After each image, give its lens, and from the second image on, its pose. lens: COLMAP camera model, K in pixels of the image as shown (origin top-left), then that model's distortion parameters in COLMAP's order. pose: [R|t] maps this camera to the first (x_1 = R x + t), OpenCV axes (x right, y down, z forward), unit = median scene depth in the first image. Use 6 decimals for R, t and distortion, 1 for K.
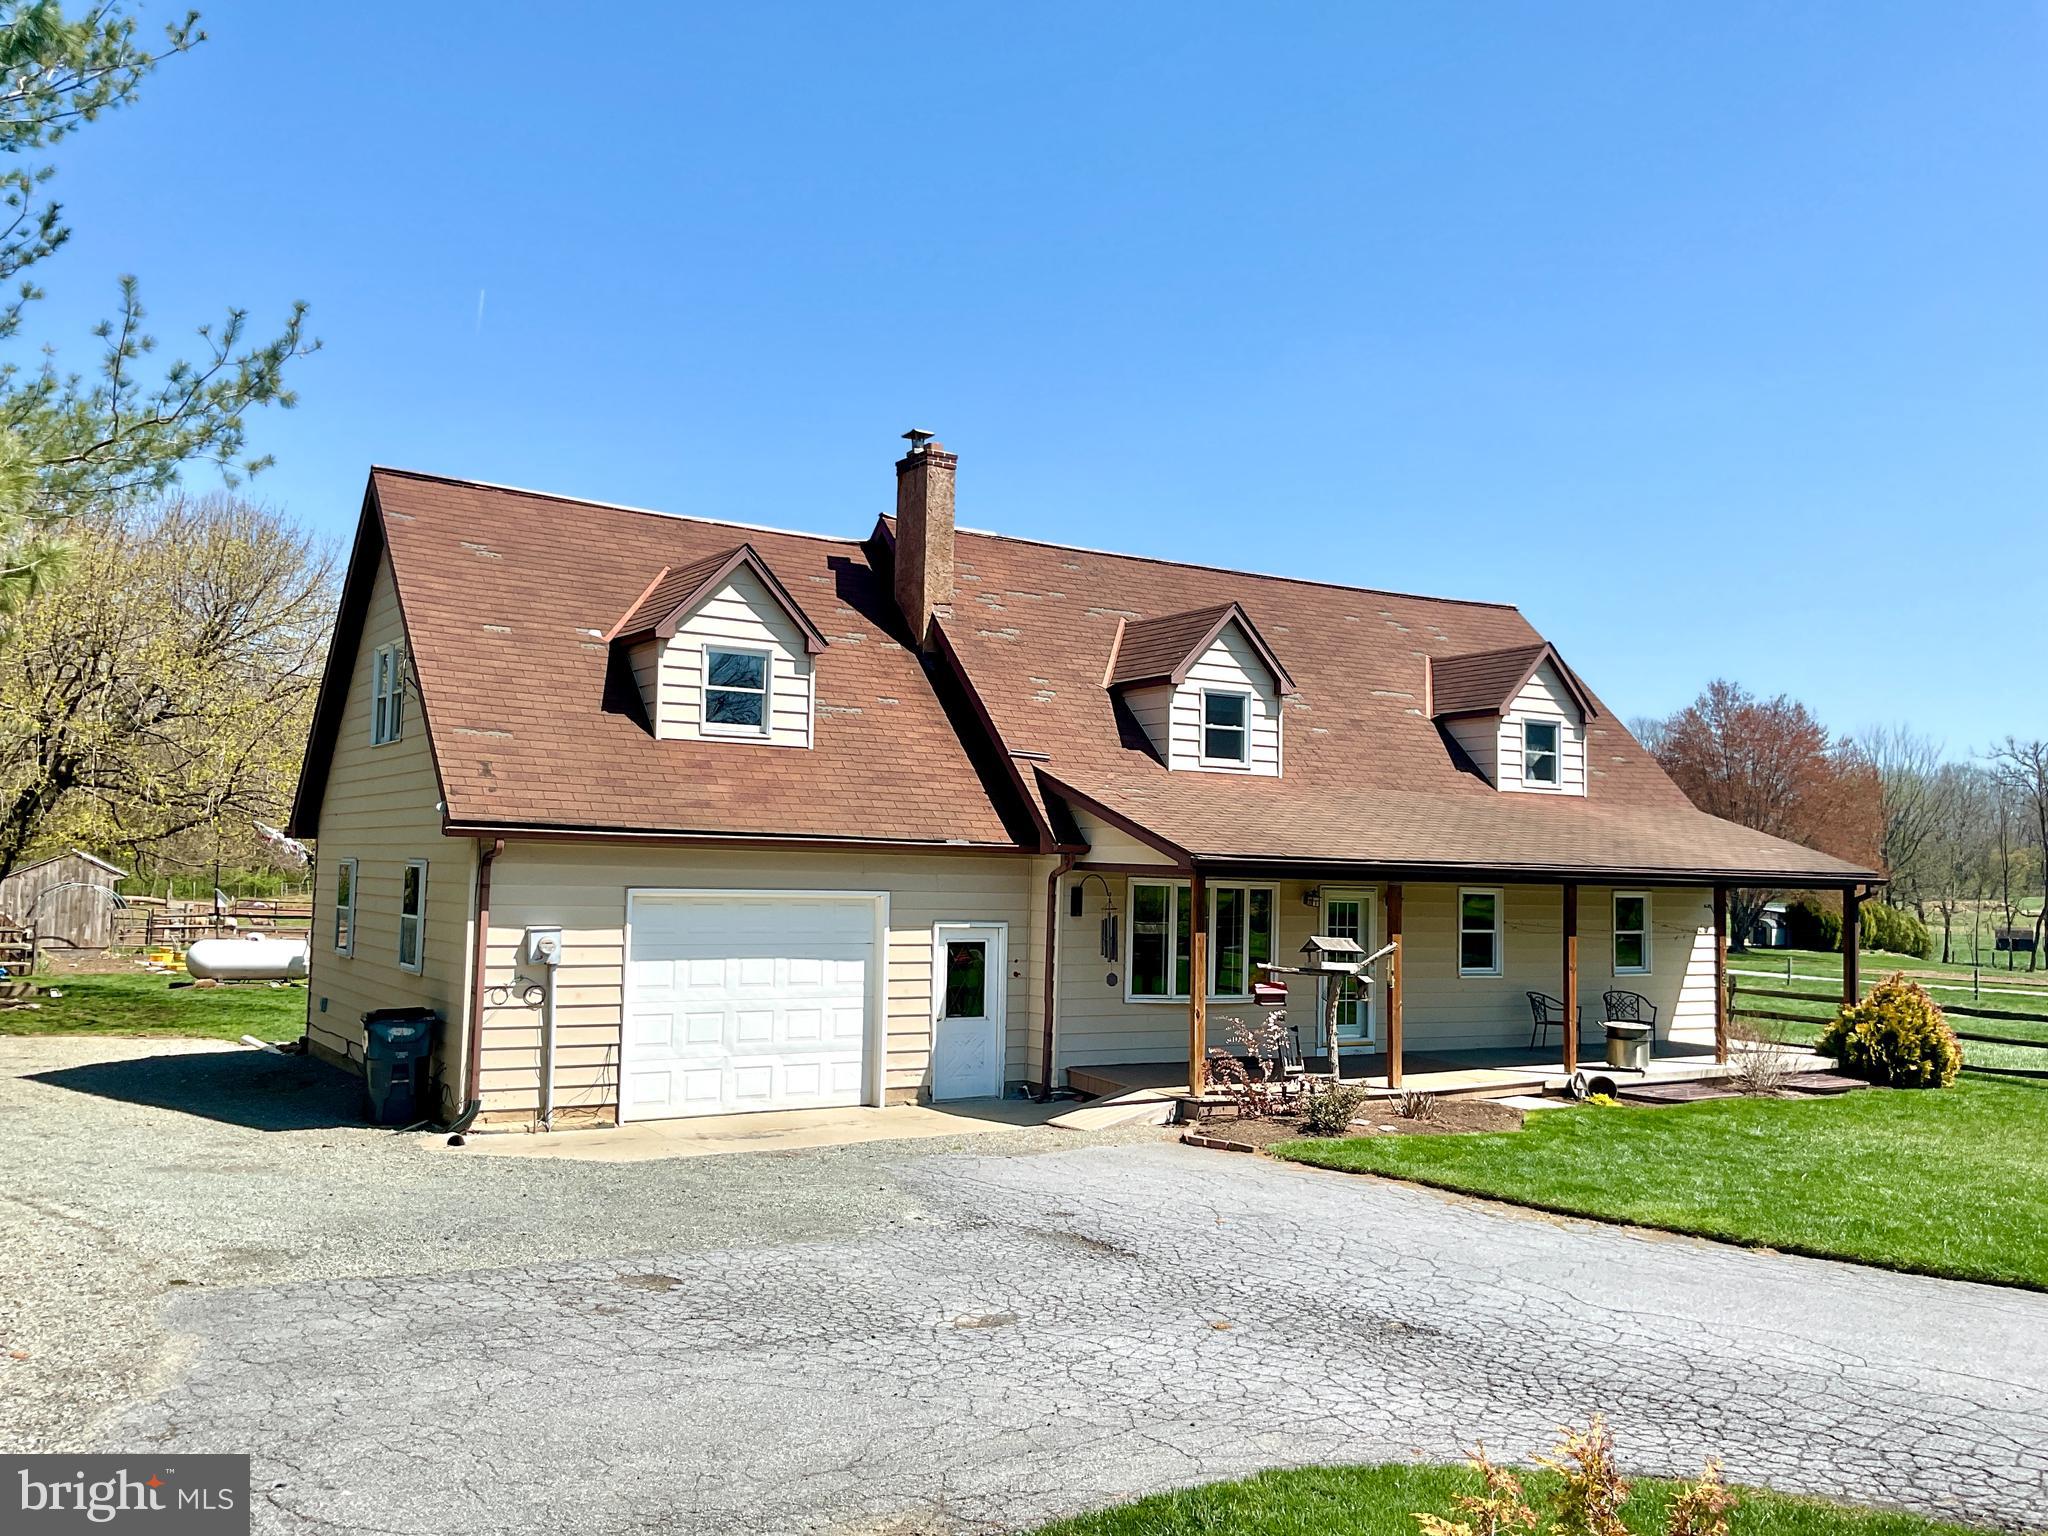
lens RADIAL K [[1659.4, 0, 1024.0], [0, 1659.4, 768.0], [0, 0, 1]] dist [0.083706, -0.126959]
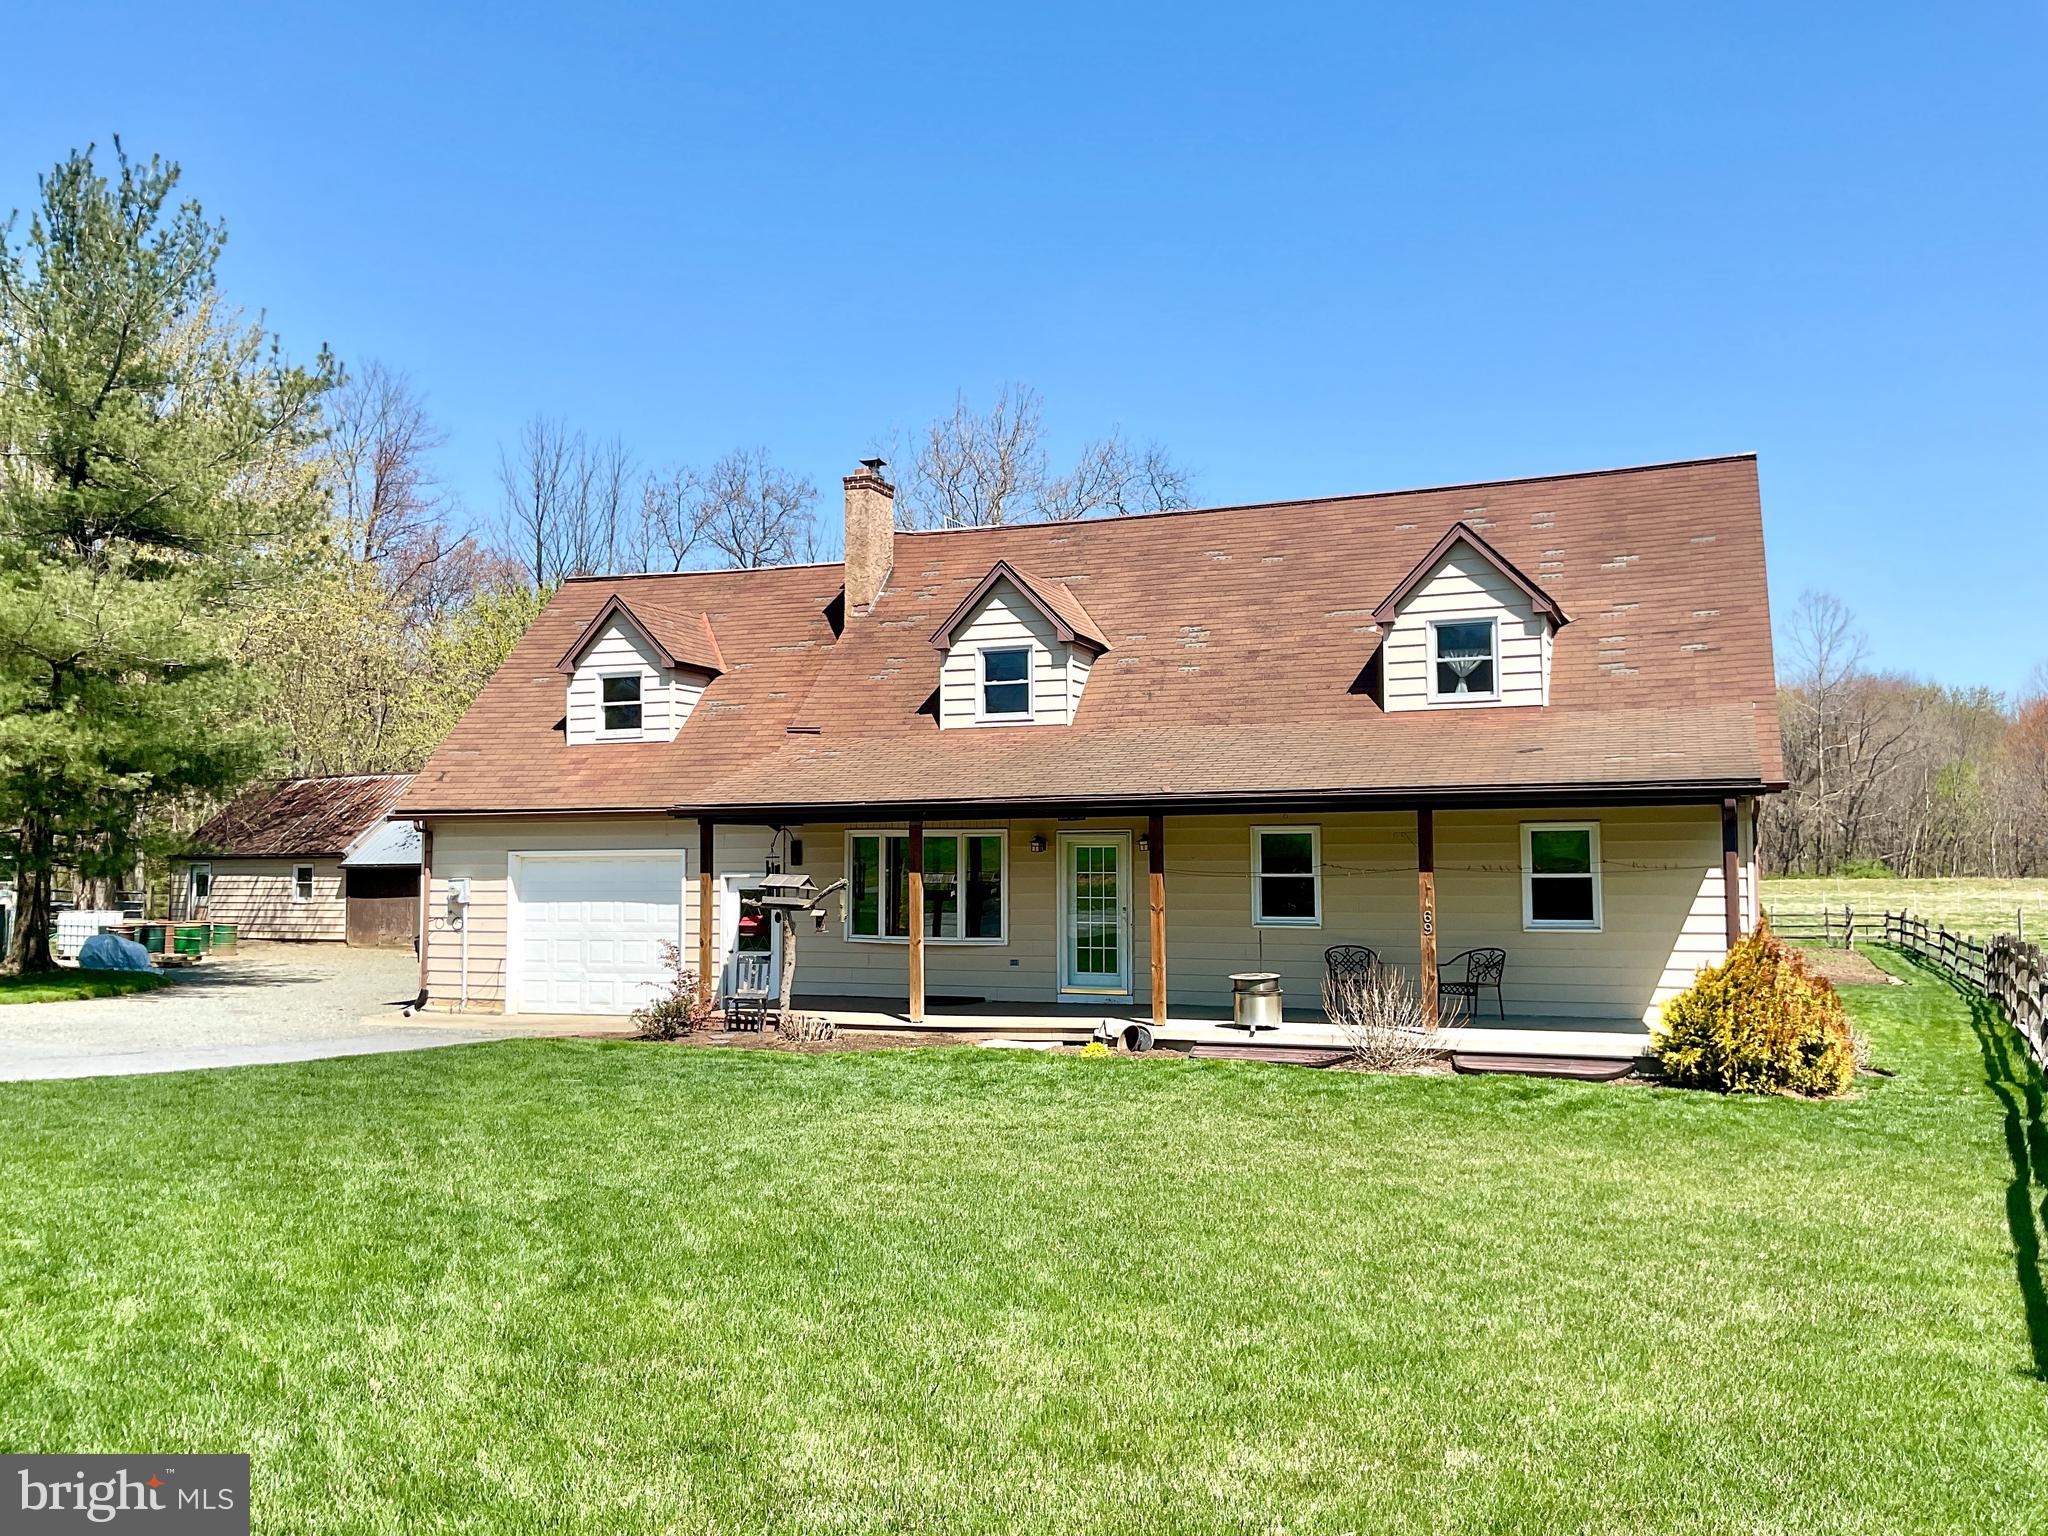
lens RADIAL K [[1803.3, 0, 971.8], [0, 1803.3, 694.0], [0, 0, 1]] dist [0.064584, -0.001479]
pose [[0.573560, -0.099833, -0.813057, 1.163091], [0.074974, 0.994778, -0.069257, 0.067250], [0.815725, -0.021235, 0.578050, 0.374944]]
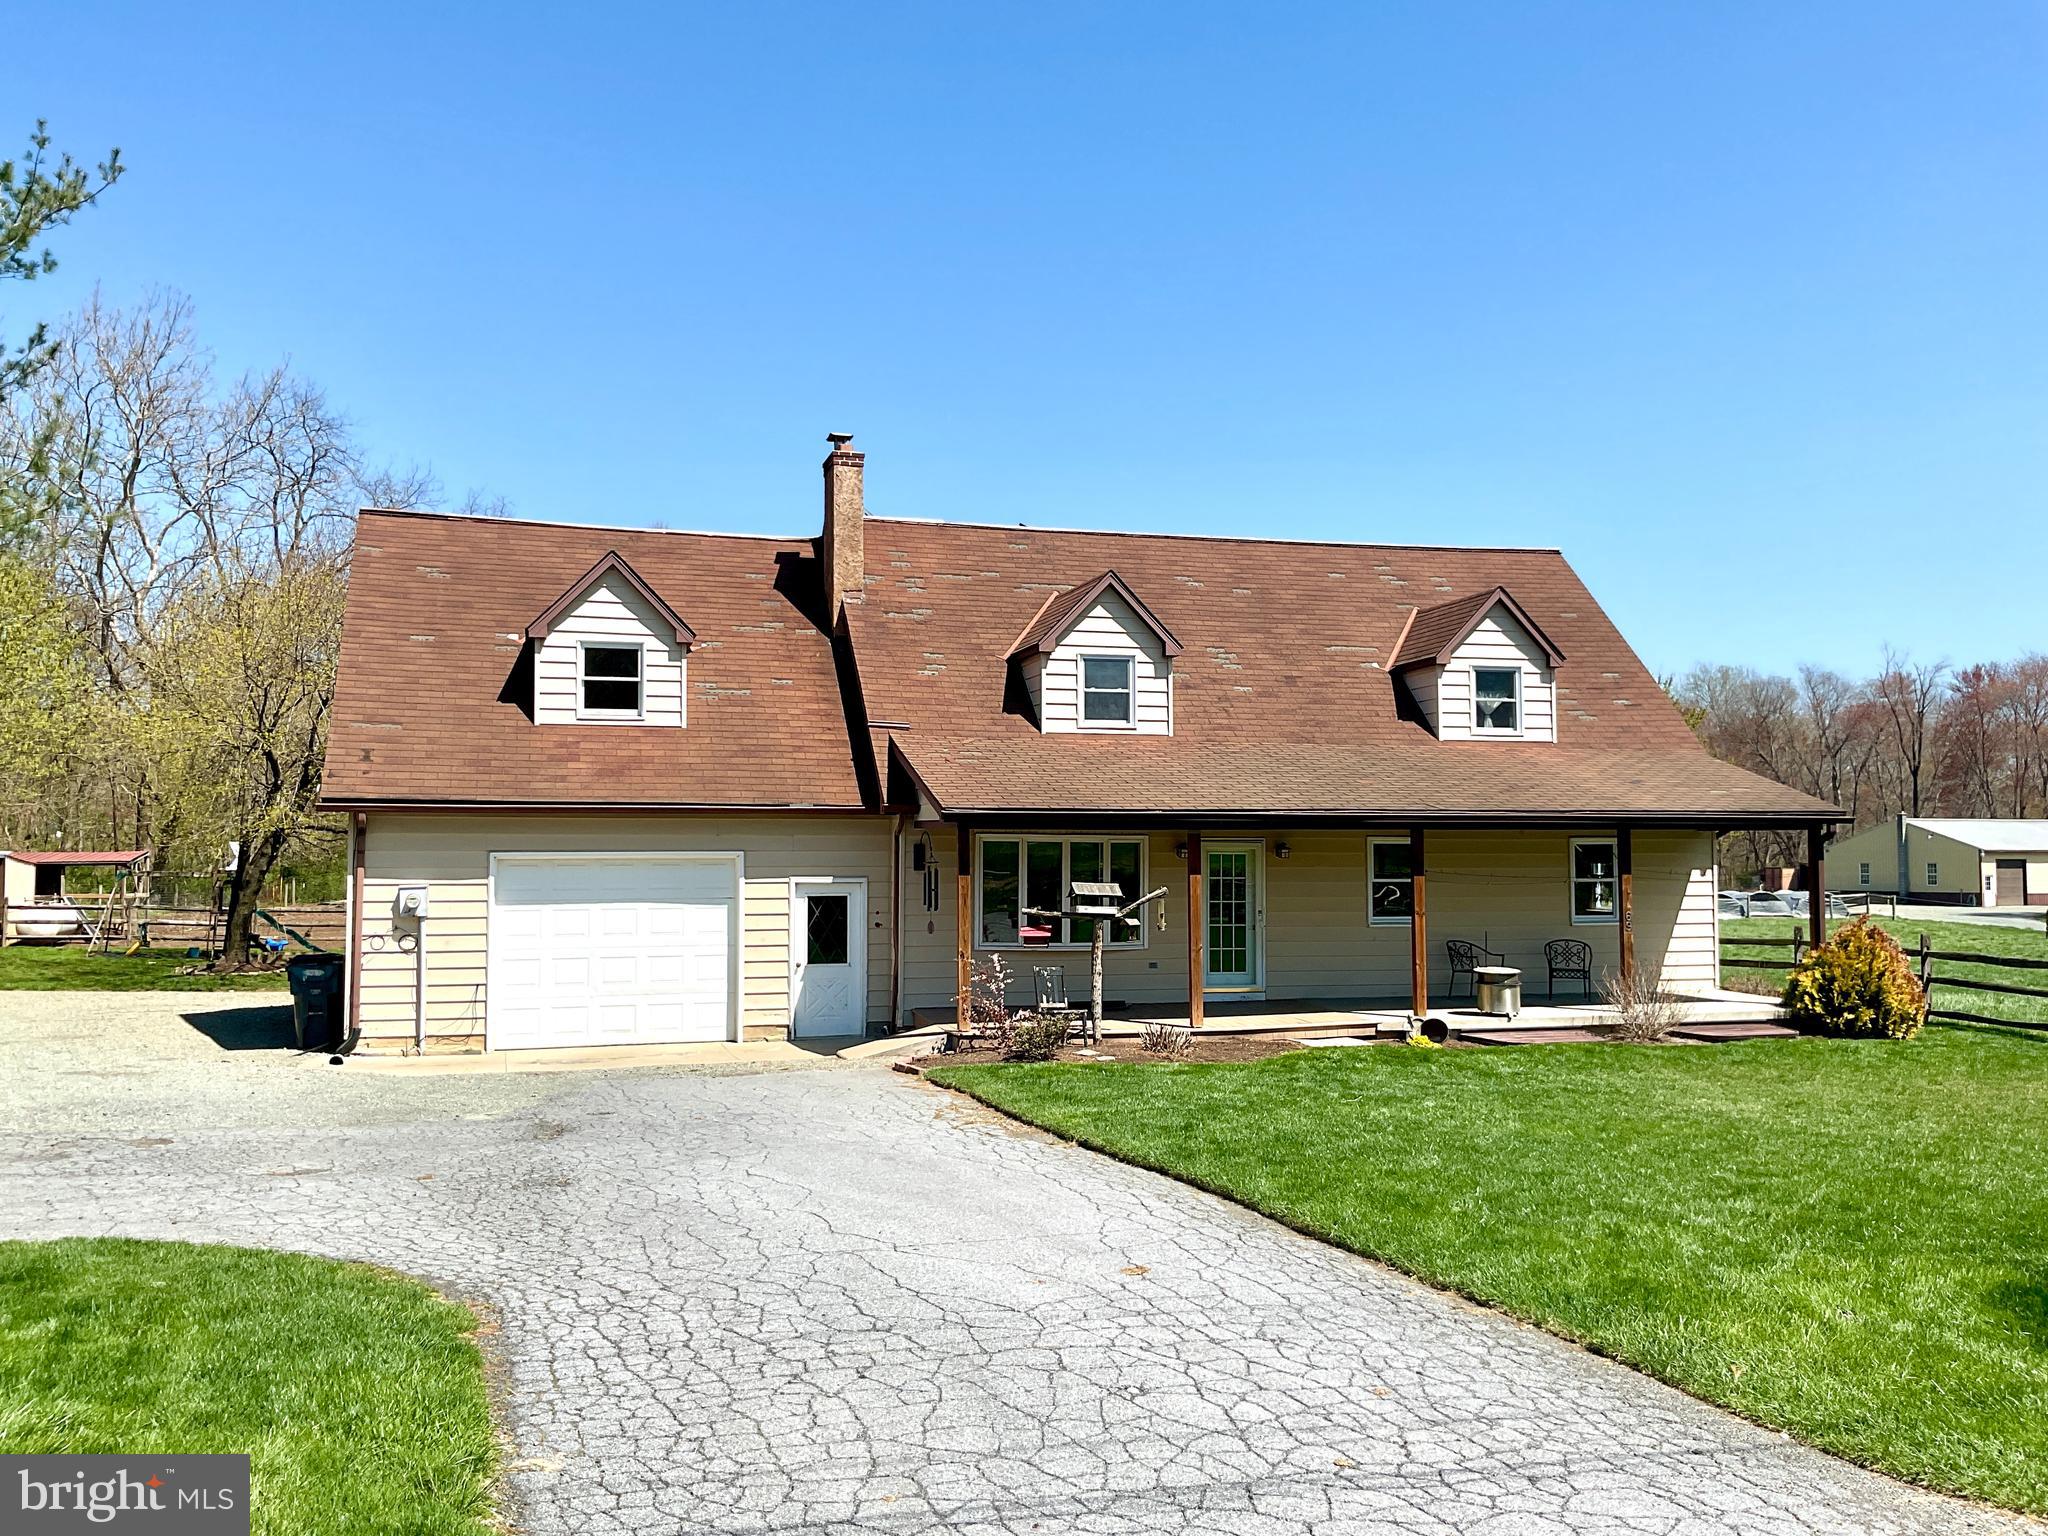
lens RADIAL K [[1659.4, 0, 1024.0], [0, 1659.4, 768.0], [0, 0, 1]] dist [0.083706, -0.126959]
pose [[0.960552, -0.037848, -0.275512, 0.405783], [0.040390, 0.999178, 0.003558, 0.021302], [0.275151, -0.014546, 0.961291, -0.027608]]
